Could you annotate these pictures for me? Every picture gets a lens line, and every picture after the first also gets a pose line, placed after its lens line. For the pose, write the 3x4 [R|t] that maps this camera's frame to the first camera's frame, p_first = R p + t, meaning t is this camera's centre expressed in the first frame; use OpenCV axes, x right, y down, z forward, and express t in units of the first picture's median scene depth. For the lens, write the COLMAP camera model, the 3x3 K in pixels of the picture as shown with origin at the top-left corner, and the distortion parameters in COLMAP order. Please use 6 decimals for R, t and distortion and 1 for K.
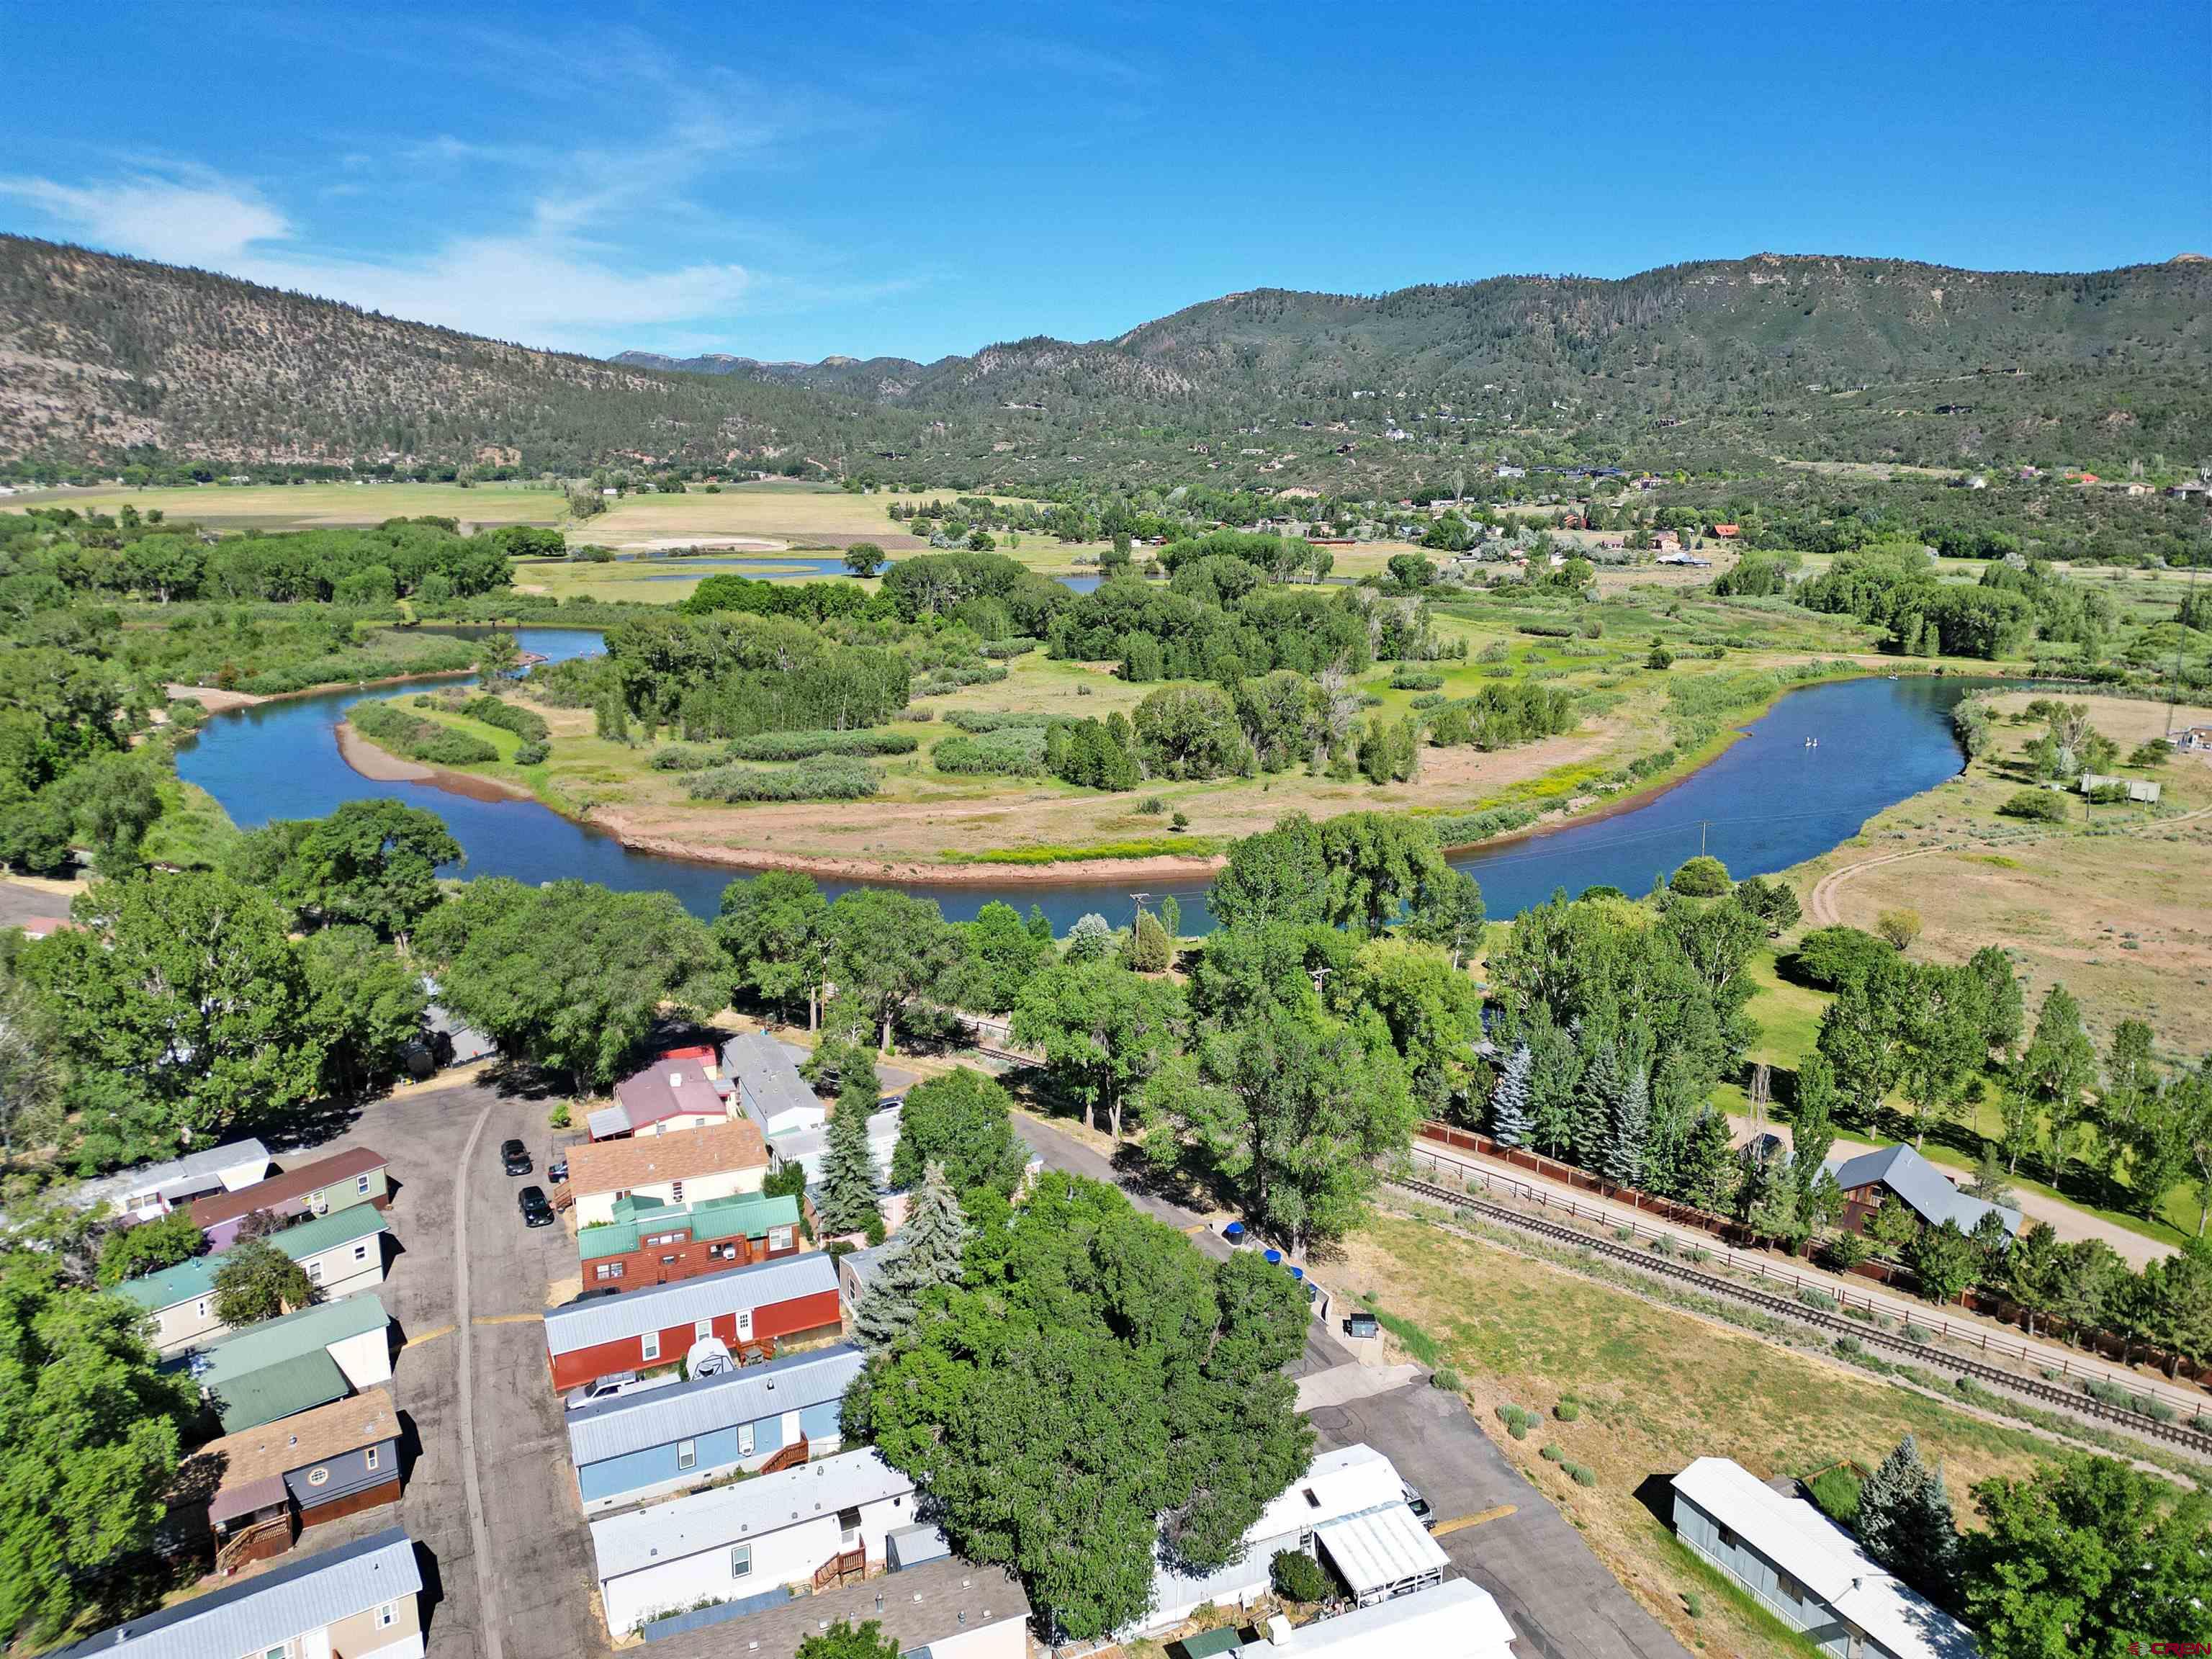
lens RADIAL K [[1535.3, 0, 1113.5], [0, 1535.3, 833.8], [0, 0, 1]] dist [0.083705, -0.086957]
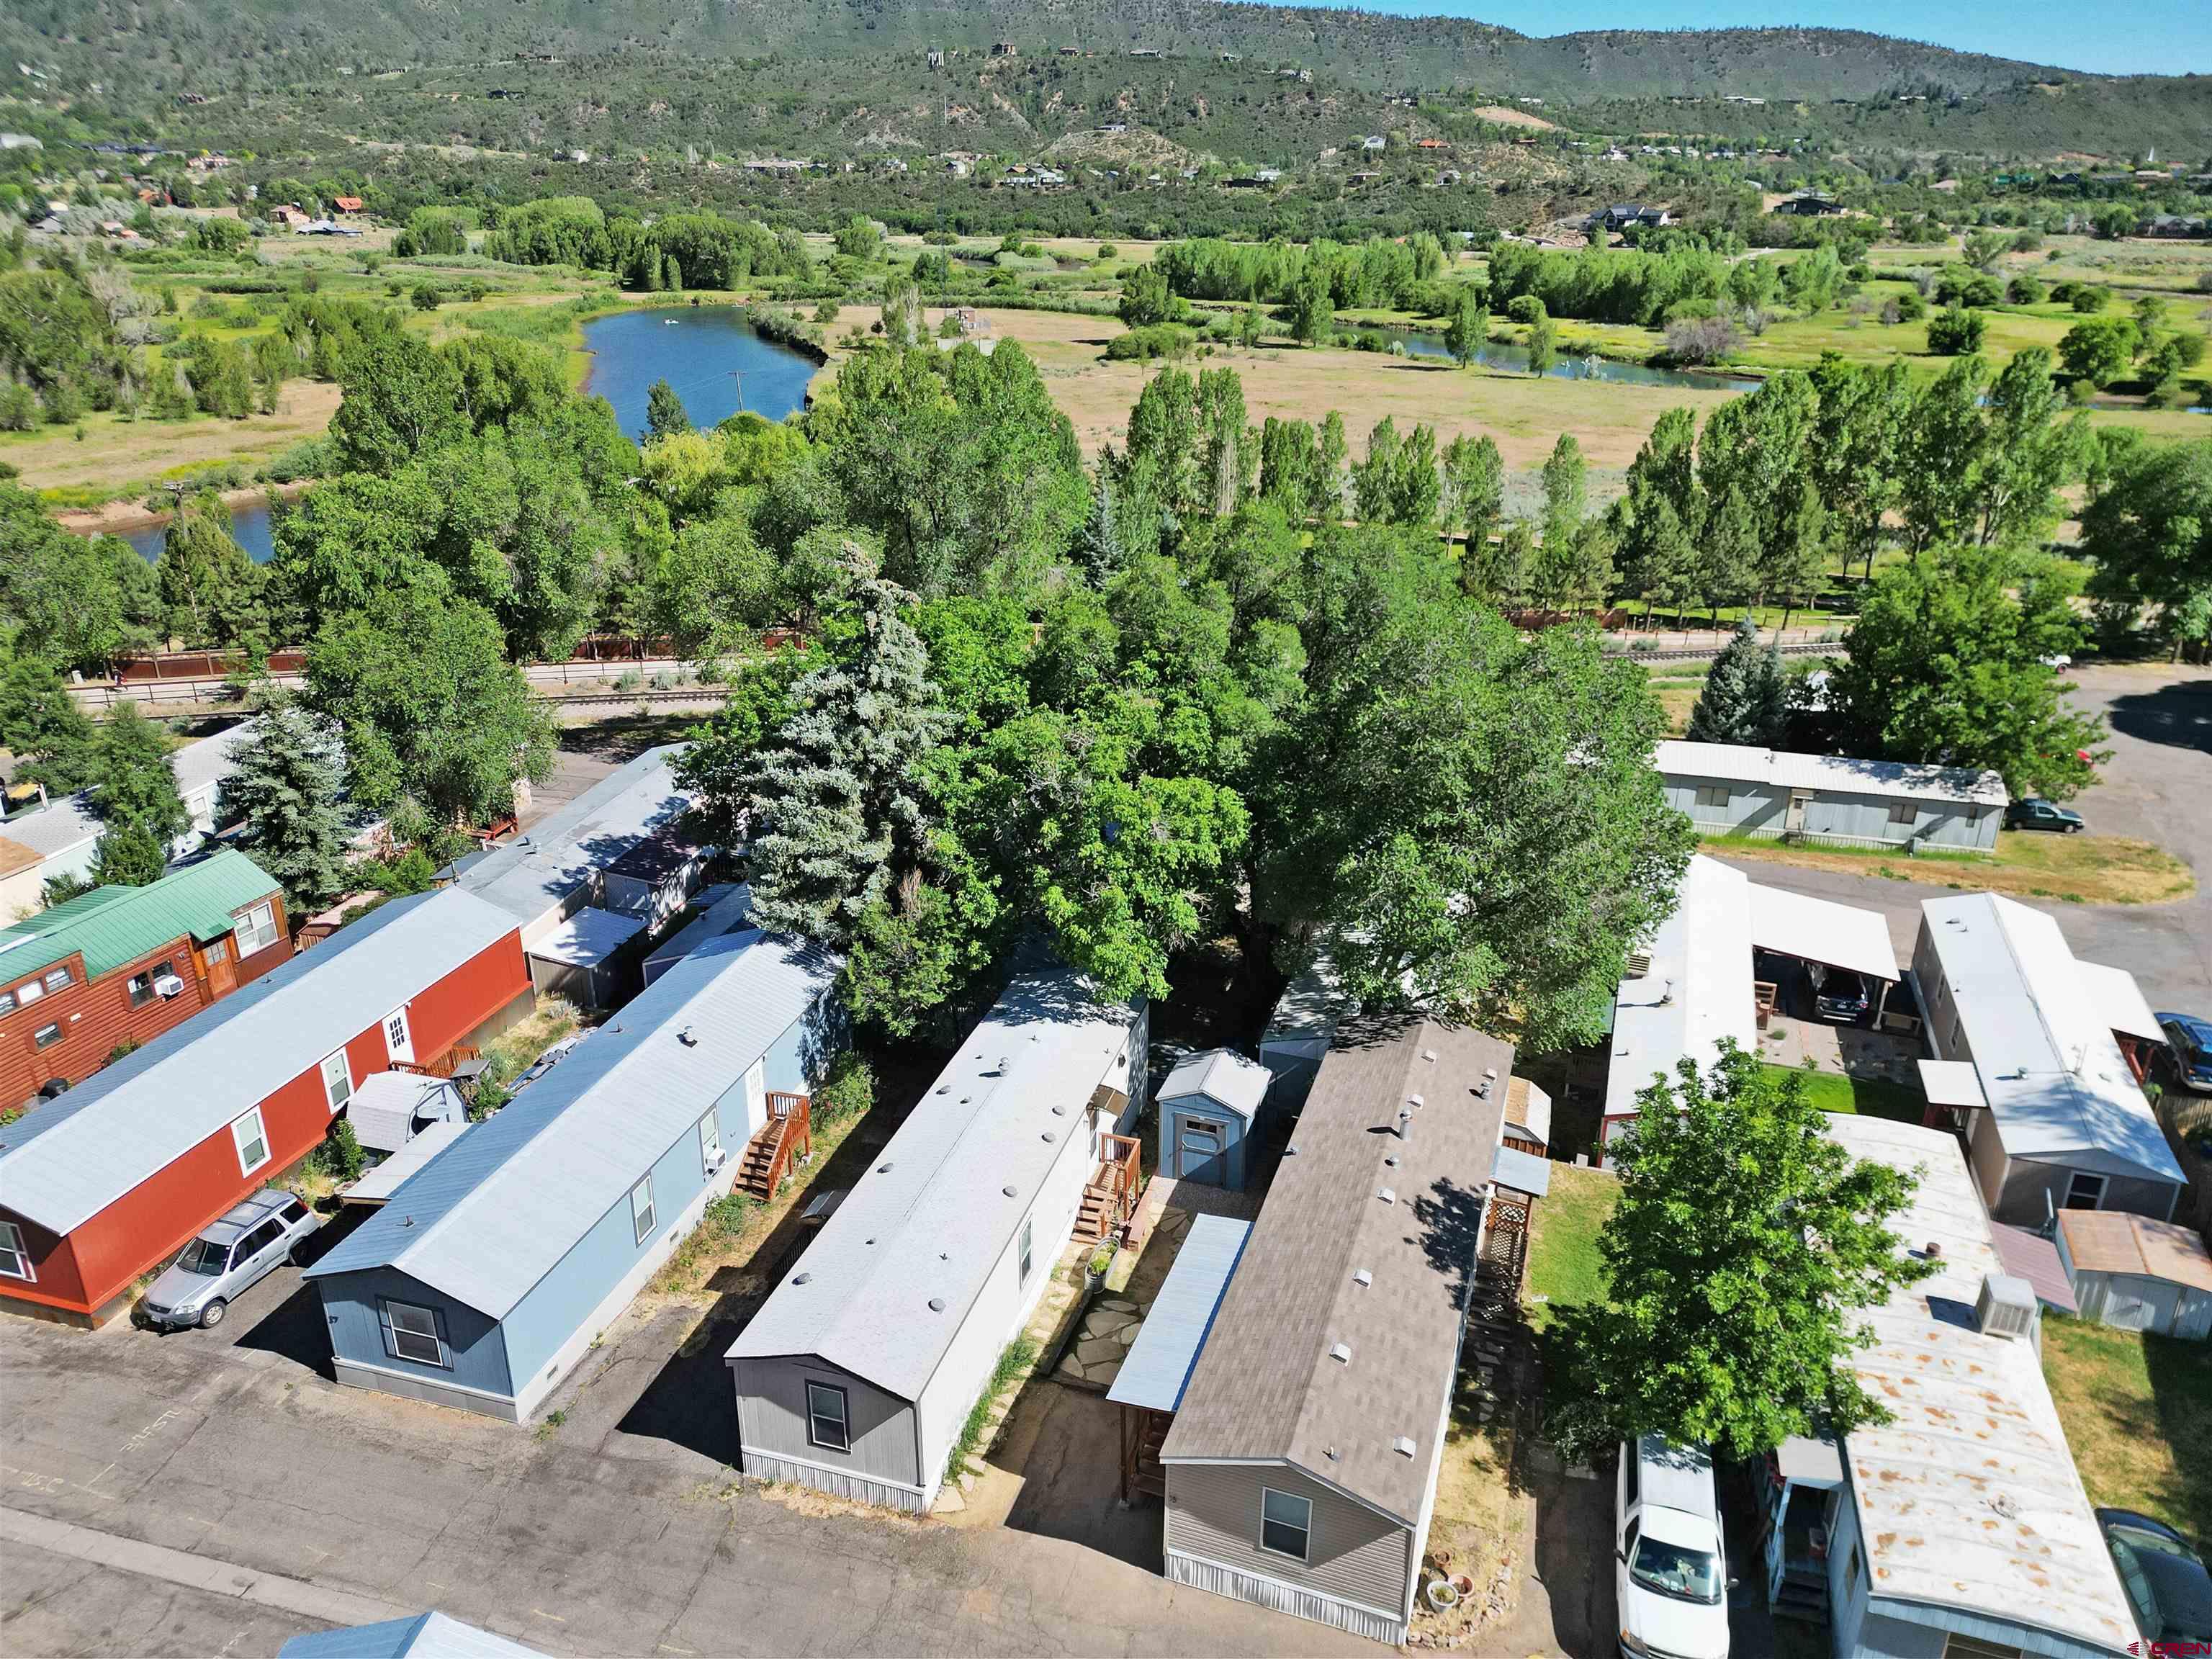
lens RADIAL K [[1540.4, 0, 1111.9], [0, 1540.4, 835.8], [0, 0, 1]] dist [0.064782, -0.055377]
pose [[0.664272, -0.290599, 0.688690, -0.176972], [0.175522, 0.956216, 0.234186, 0.079558], [-0.726591, -0.034683, 0.686194, 0.224965]]
